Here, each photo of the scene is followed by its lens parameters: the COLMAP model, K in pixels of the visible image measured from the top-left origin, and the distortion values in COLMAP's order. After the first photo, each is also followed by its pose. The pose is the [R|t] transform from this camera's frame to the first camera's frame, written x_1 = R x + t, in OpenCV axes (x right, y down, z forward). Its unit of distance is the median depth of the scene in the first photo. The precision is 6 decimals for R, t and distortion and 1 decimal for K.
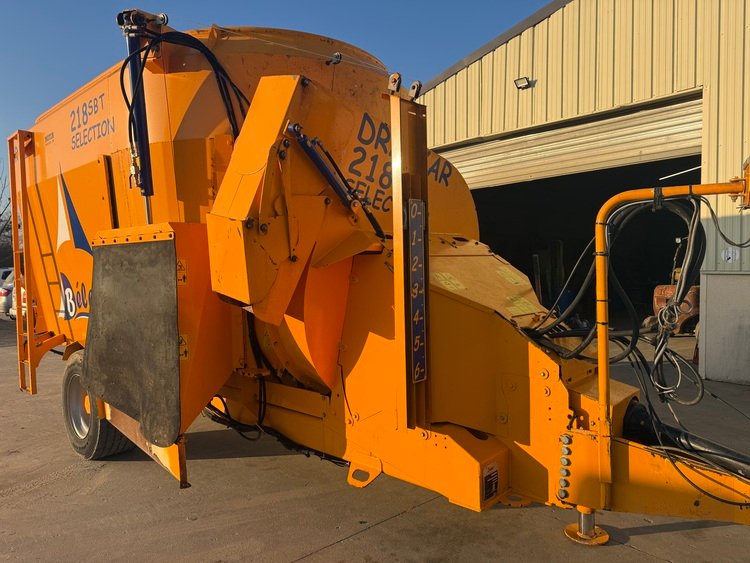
lens RADIAL K [[524.6, 0, 375.0], [0, 524.6, 281.5], [0, 0, 1]] dist [0.076664, -0.098753]
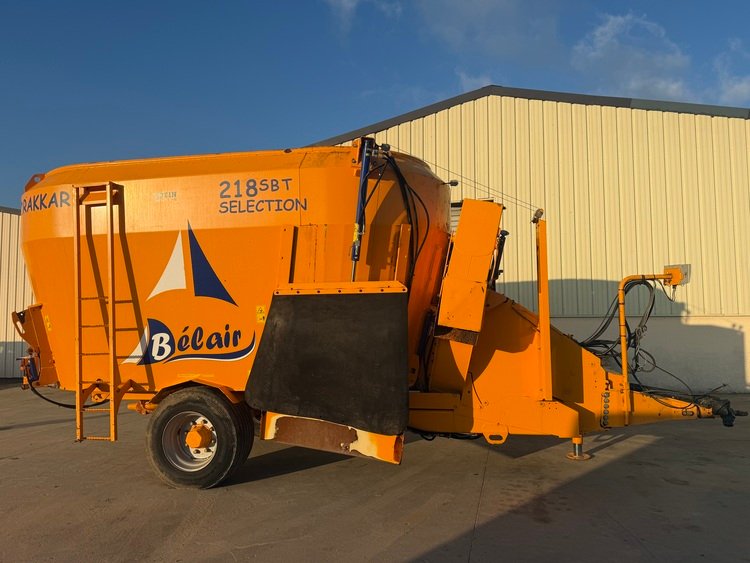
lens RADIAL K [[524.6, 0, 375.0], [0, 524.6, 281.5], [0, 0, 1]] dist [0.076664, -0.098753]
pose [[0.836223, 0.029431, 0.547599, -1.216968], [0.022124, 0.995935, -0.087313, 0.017941], [-0.547942, 0.085129, 0.832173, -0.197166]]
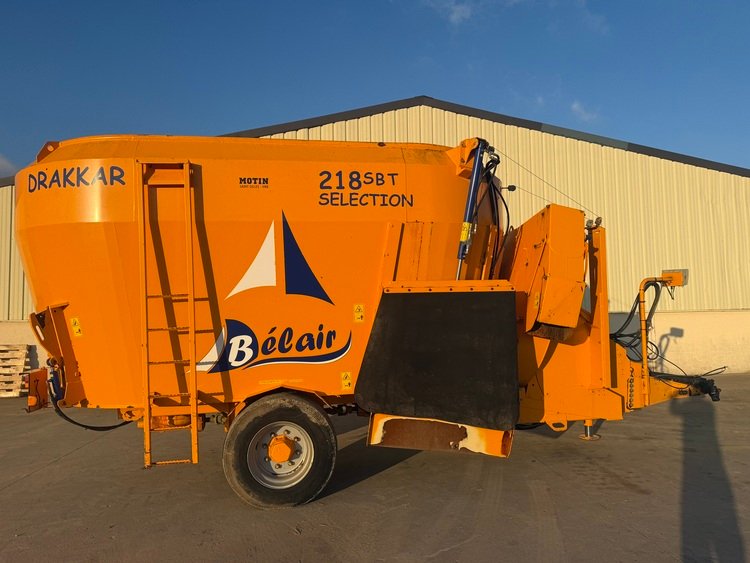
lens RADIAL K [[524.5, 0, 375.8], [0, 524.5, 277.8], [0, 0, 1]] dist [0.104464, -0.156811]
pose [[0.607204, 0.043732, 0.793342, -1.792798], [0.038893, 0.995651, -0.084652, -0.001272], [-0.793594, 0.082257, 0.602862, 0.353741]]
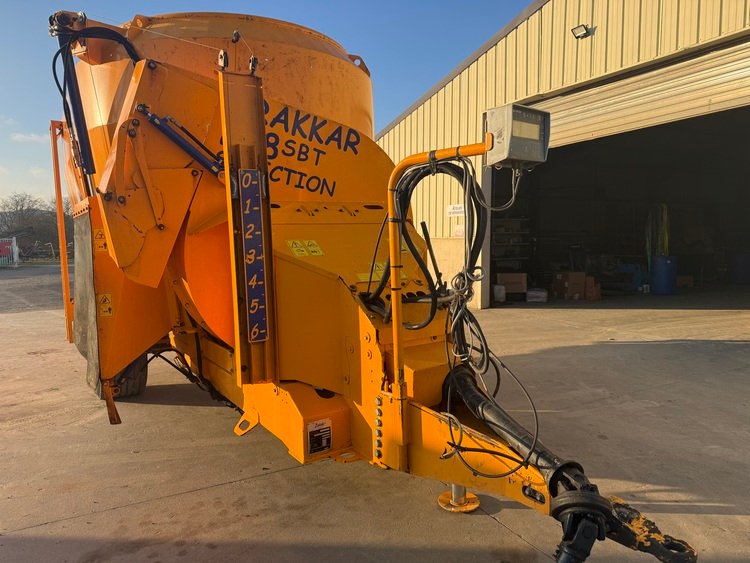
lens RADIAL K [[524.6, 0, 375.0], [0, 524.6, 281.5], [0, 0, 1]] dist [0.076664, -0.098753]
pose [[0.970532, 0.014504, -0.240535, 0.480394], [-0.000629, 0.998336, 0.057661, 0.005526], [0.240971, -0.055811, 0.968926, 0.018441]]
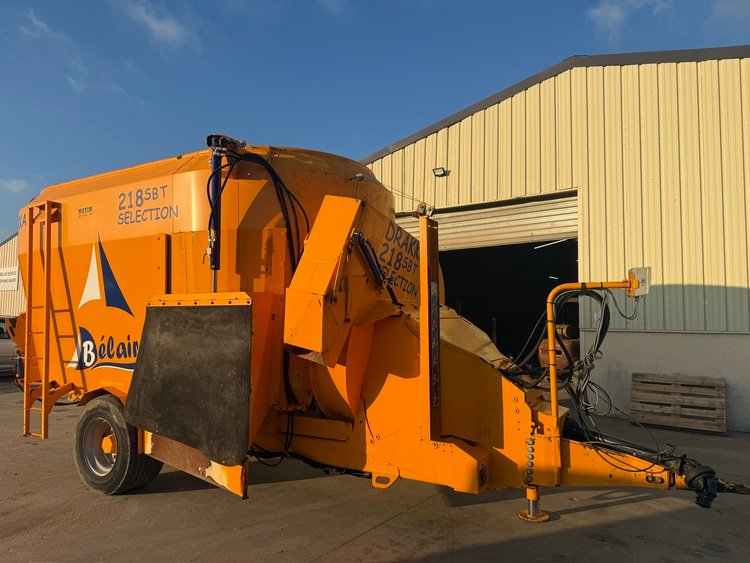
lens RADIAL K [[520.1, 0, 375.3], [0, 520.1, 284.8], [0, 0, 1]] dist [0.075387, -0.095158]
pose [[0.977661, 0.025089, 0.208685, -0.329169], [-0.005671, 0.995637, -0.093134, -0.008153], [-0.210112, 0.089870, 0.973538, -0.344252]]
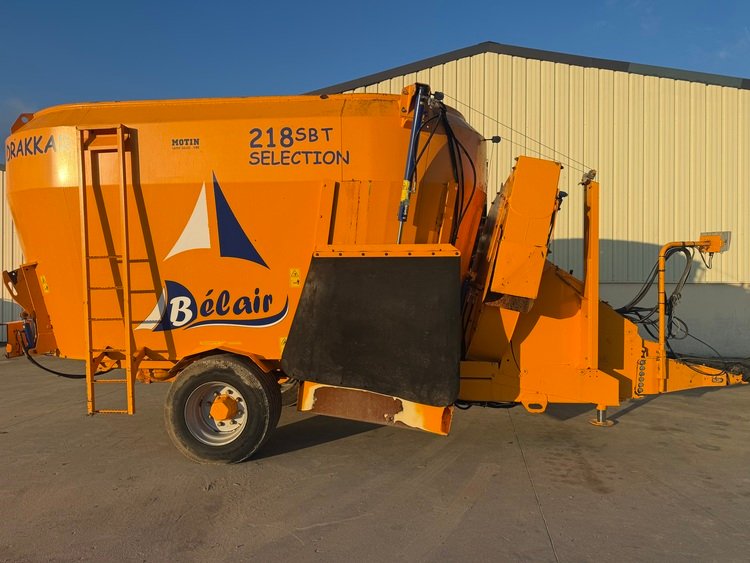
lens RADIAL K [[524.6, 0, 375.0], [0, 524.6, 281.5], [0, 0, 1]] dist [0.076664, -0.098753]
pose [[0.783503, 0.000202, 0.621388, -1.361933], [0.012860, 0.999781, -0.016540, 0.008104], [-0.621255, 0.020950, 0.783328, 0.036071]]
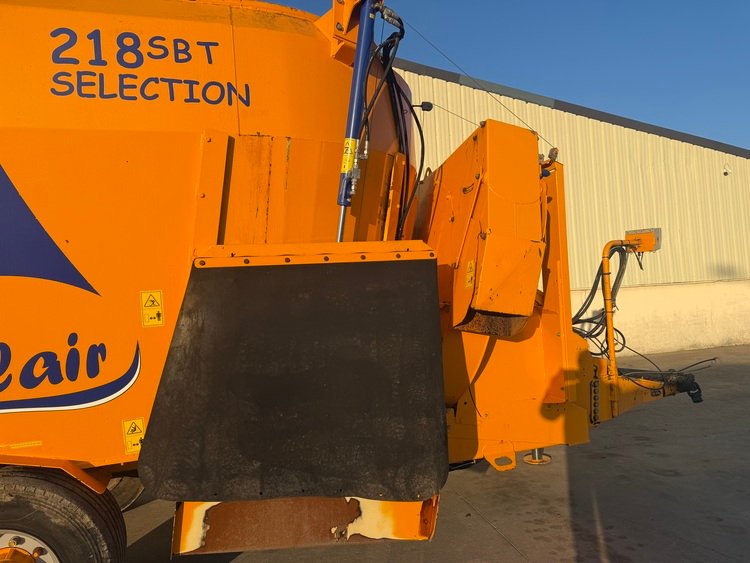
lens RADIAL K [[526.7, 0, 378.4], [0, 526.7, 280.9], [0, 0, 1]] dist [0.054366, -0.075809]
pose [[0.481083, 0.002038, 0.876672, -1.174721], [0.081025, 0.995614, -0.046777, -0.005263], [-0.872923, 0.093536, 0.478808, 0.616149]]
